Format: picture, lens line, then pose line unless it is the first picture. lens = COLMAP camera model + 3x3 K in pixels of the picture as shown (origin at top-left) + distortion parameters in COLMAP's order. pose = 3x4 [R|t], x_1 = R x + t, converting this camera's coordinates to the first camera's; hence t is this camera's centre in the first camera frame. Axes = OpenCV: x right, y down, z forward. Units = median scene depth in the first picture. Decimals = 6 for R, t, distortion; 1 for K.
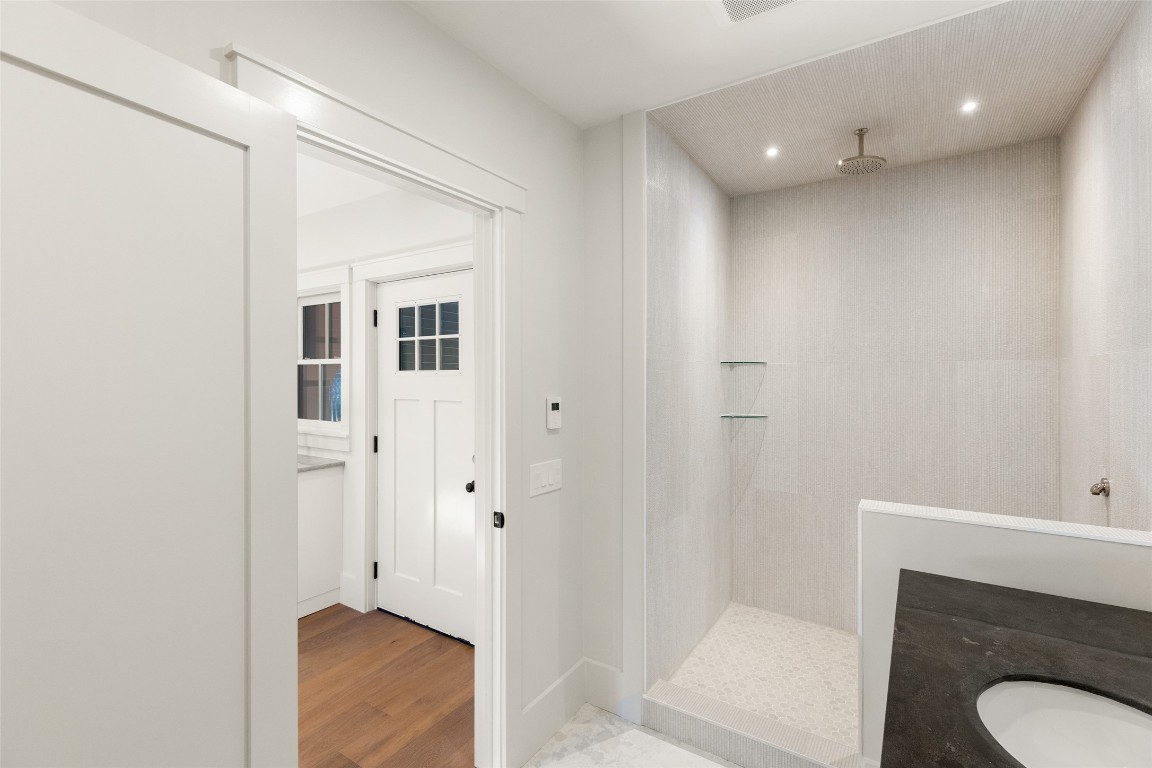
lens RADIAL K [[516.6, 0, 574.1], [0, 516.6, 379.6], [0, 0, 1]] dist [-0.001015, -0.000193]
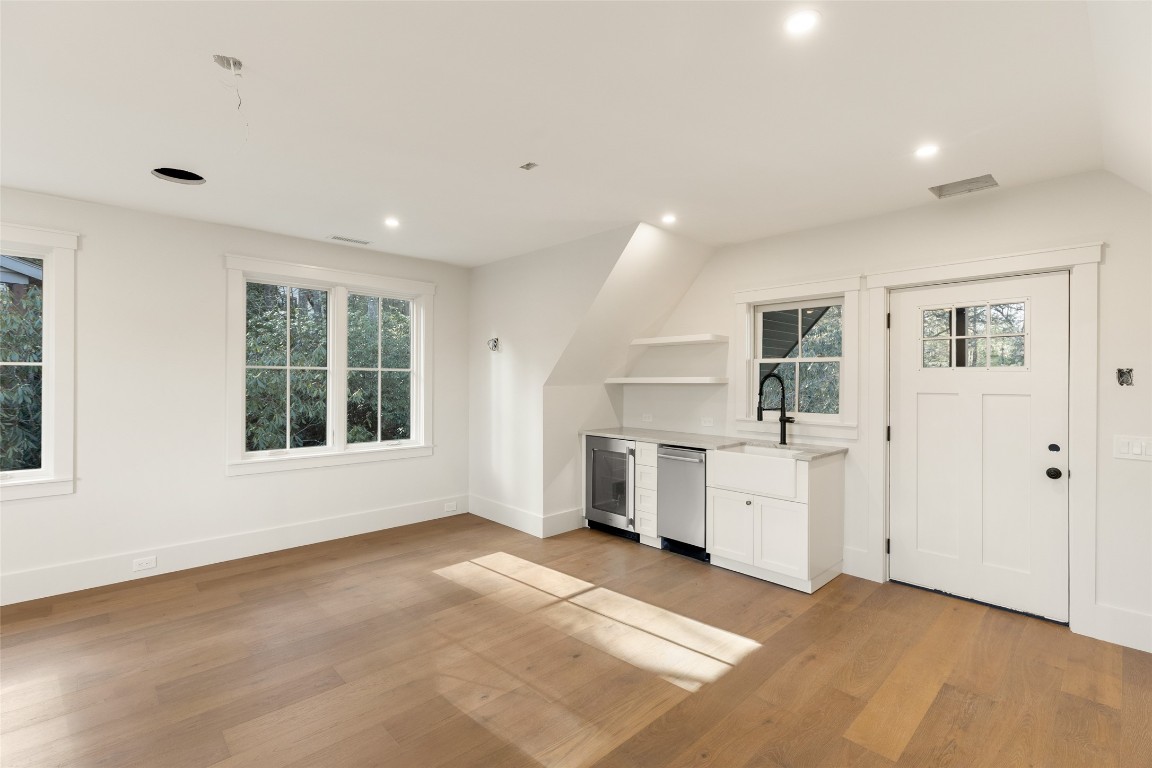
lens RADIAL K [[516.6, 0, 573.7], [0, 516.6, 385.8], [0, 0, 1]] dist [-0.001015, -0.000193]
pose [[0.975524, 0.003885, -0.219861, -0.804299], [-0.002021, 0.999960, 0.008702, 0.013307], [0.219886, -0.008044, 0.975492, -0.236201]]
